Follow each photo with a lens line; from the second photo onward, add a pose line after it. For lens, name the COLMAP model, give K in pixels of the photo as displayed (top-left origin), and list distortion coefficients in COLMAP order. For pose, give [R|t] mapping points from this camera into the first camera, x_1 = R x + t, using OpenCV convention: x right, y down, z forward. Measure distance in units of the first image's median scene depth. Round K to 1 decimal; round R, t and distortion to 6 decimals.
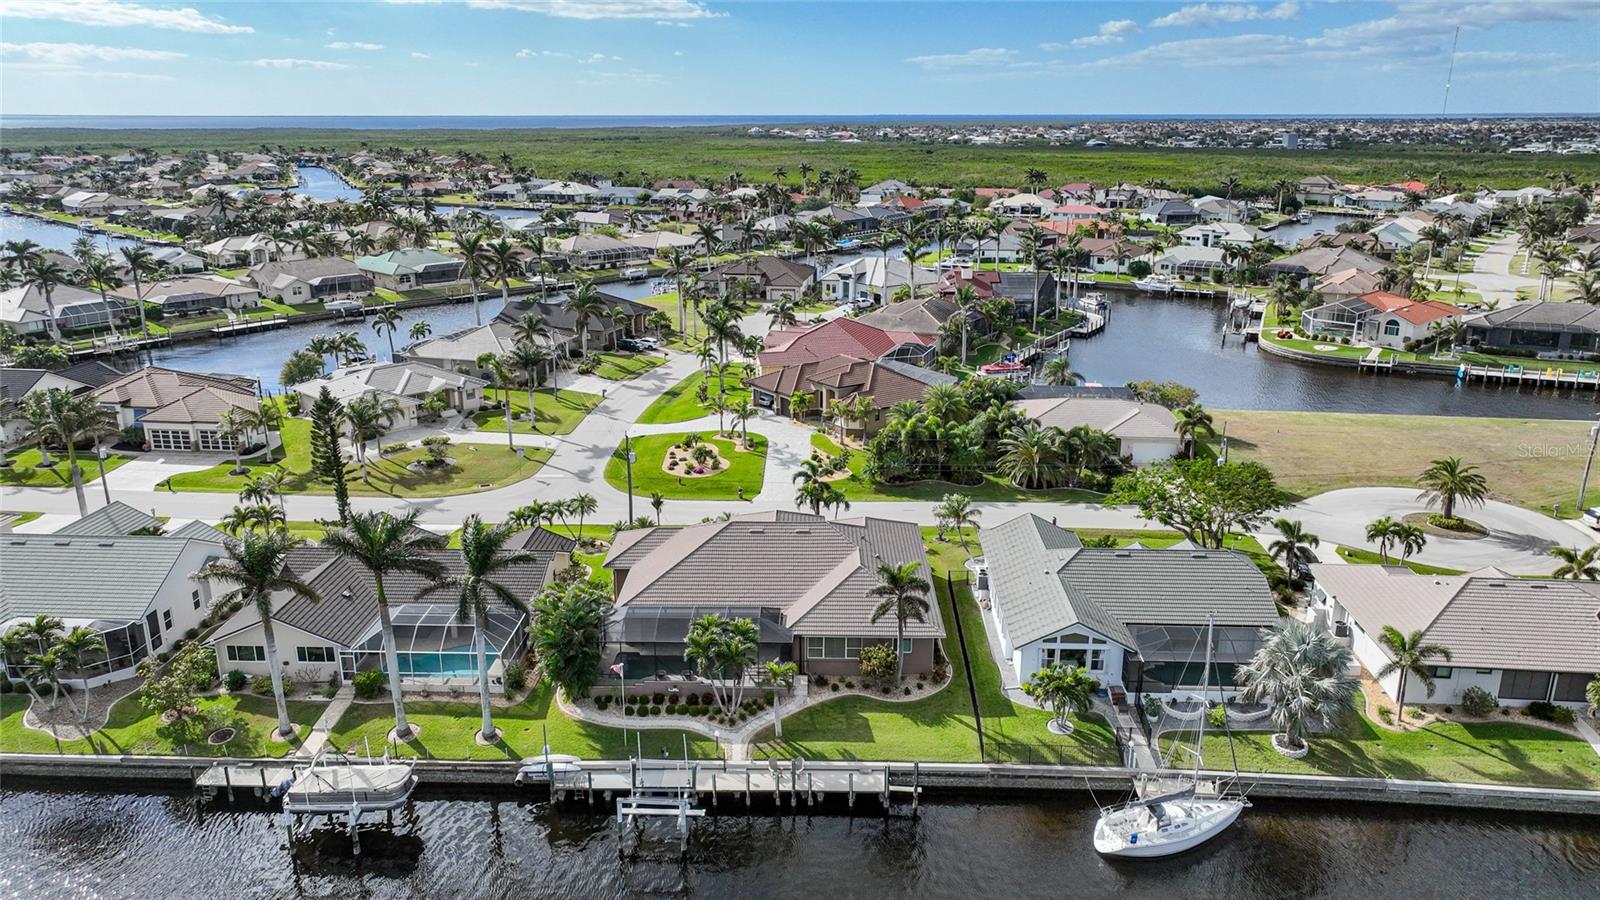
lens RADIAL K [[1124.8, 0, 800.6], [0, 1124.8, 438.7], [0, 0, 1]] dist [-0.001096, 0.011420]
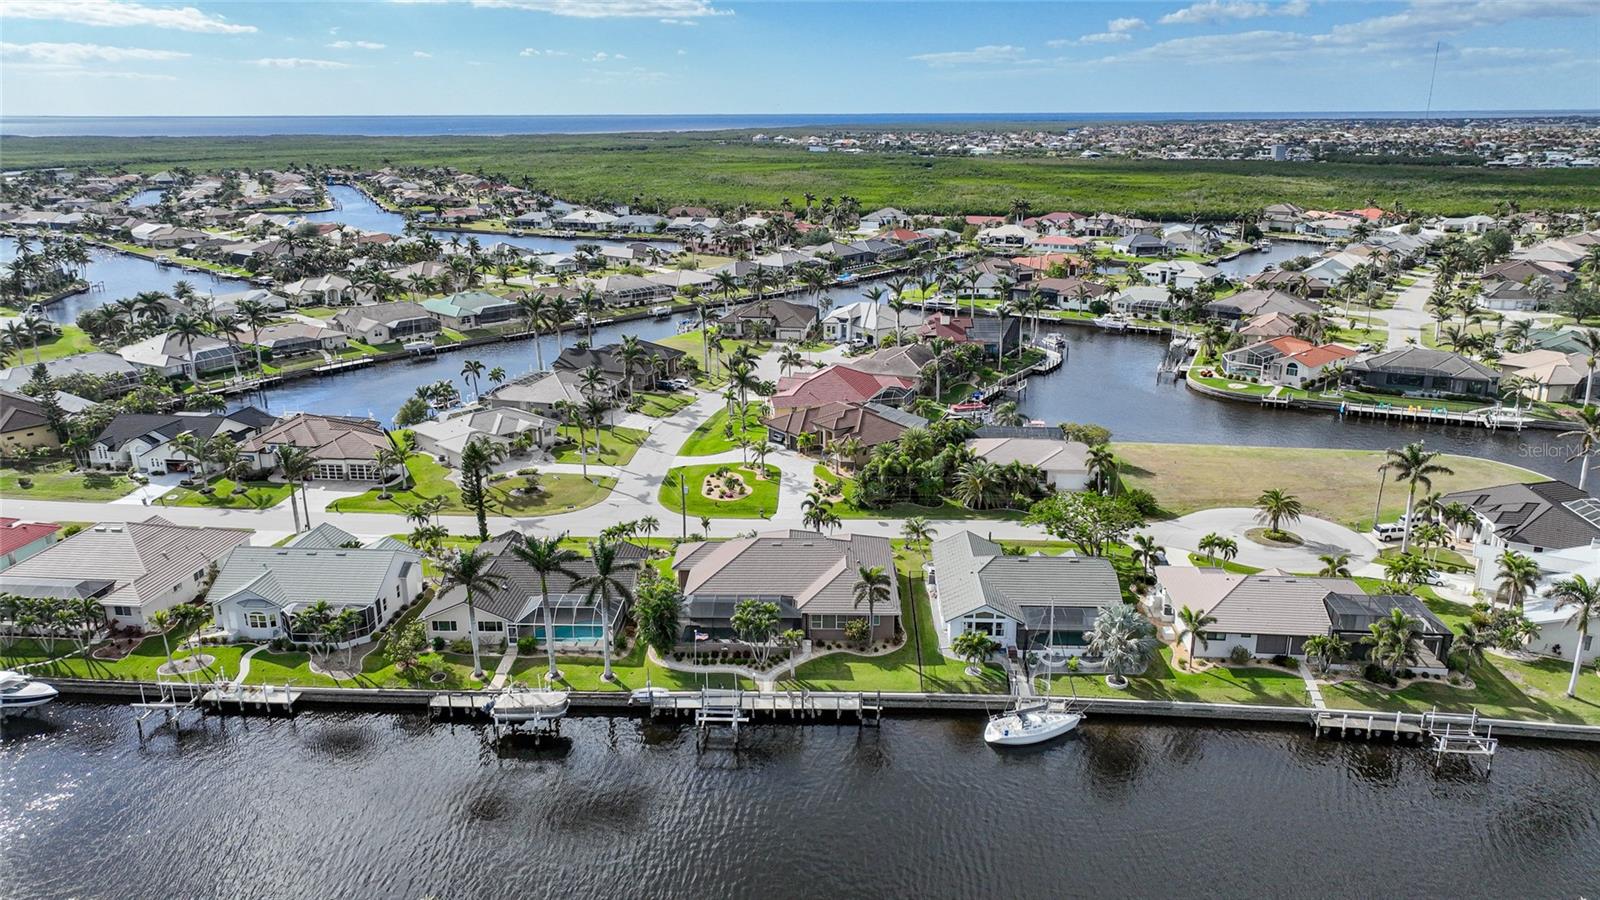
lens RADIAL K [[1124.8, 0, 800.6], [0, 1124.8, 438.7], [0, 0, 1]] dist [-0.001096, 0.011420]
pose [[0.999992, -0.001616, -0.003632, -0.001453], [0.001623, 0.999997, 0.002058, -0.041343], [0.003628, -0.002064, 0.999991, -0.329502]]
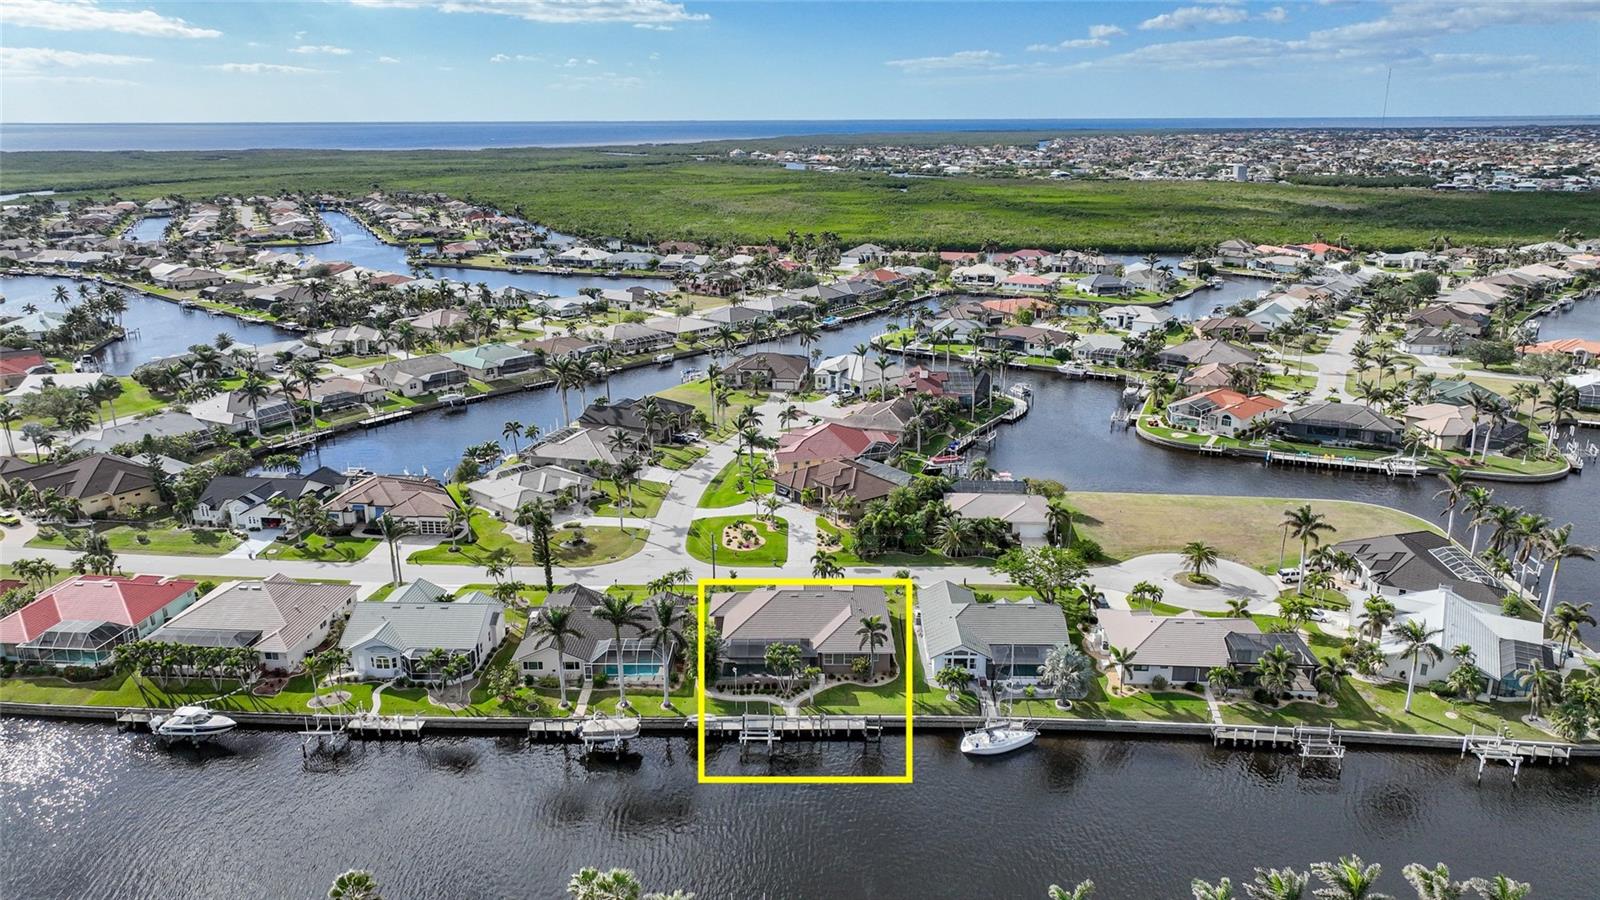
lens RADIAL K [[1124.8, 0, 800.6], [0, 1124.8, 438.7], [0, 0, 1]] dist [-0.001096, 0.011420]
pose [[0.999796, -0.008570, 0.018286, -0.041727], [0.008608, 0.999961, -0.002003, -0.118318], [-0.018268, 0.002160, 0.999831, -0.582131]]
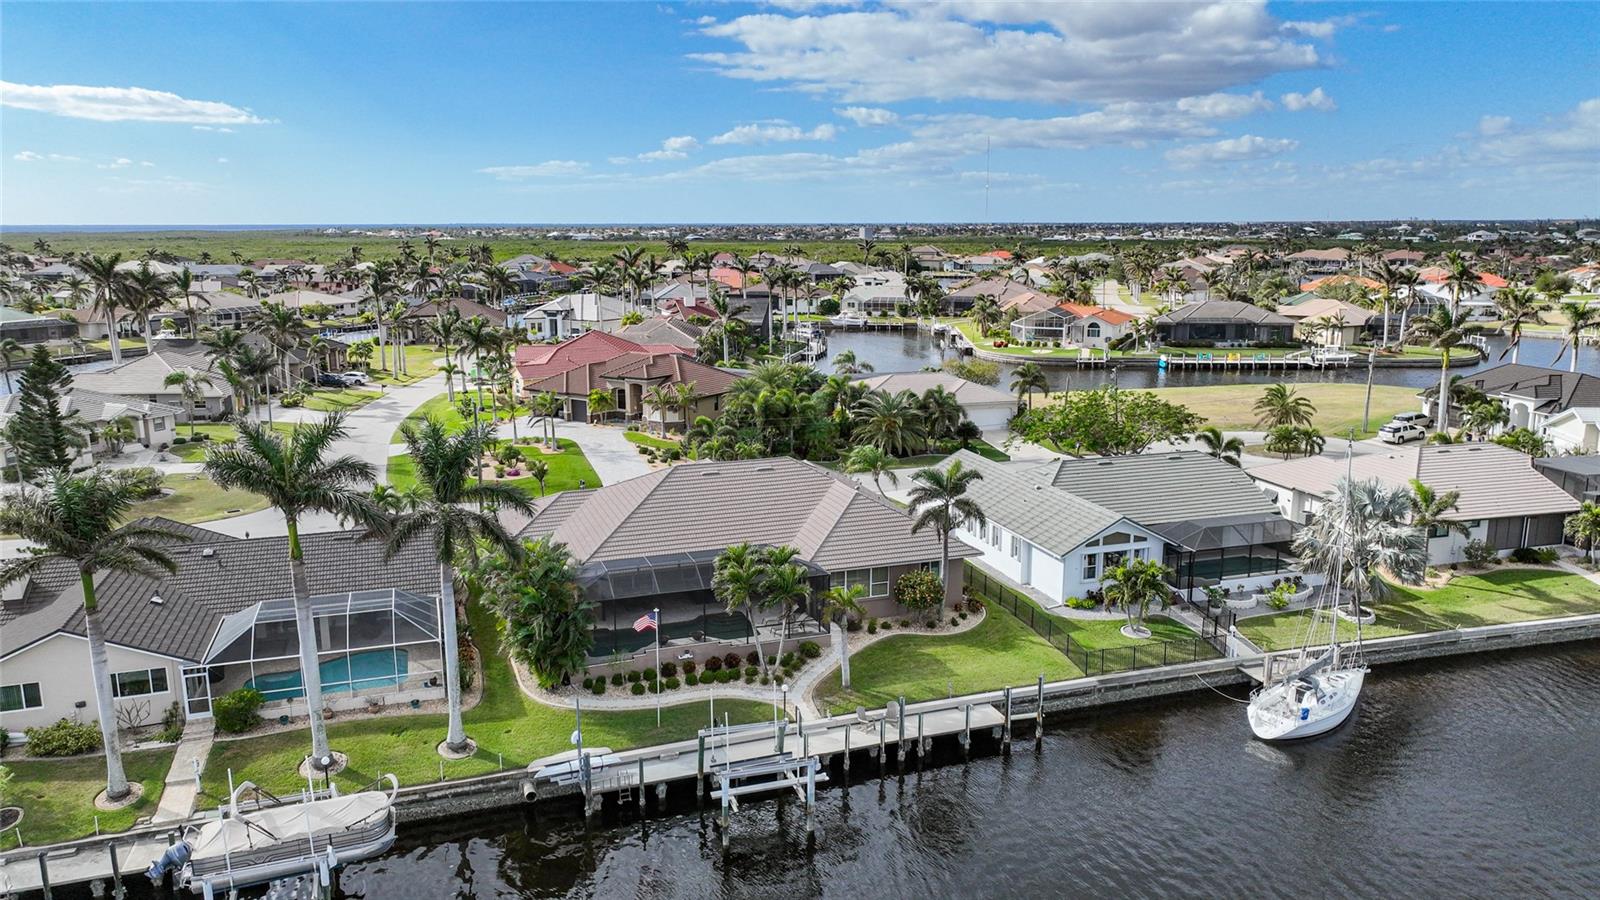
lens RADIAL K [[1124.8, 0, 800.6], [0, 1124.8, 438.7], [0, 0, 1]] dist [-0.001096, 0.011420]
pose [[0.935550, -0.068123, 0.346562, -0.177689], [0.099796, 0.992225, -0.074363, 0.085754], [-0.338801, 0.104156, 0.935075, 0.150439]]
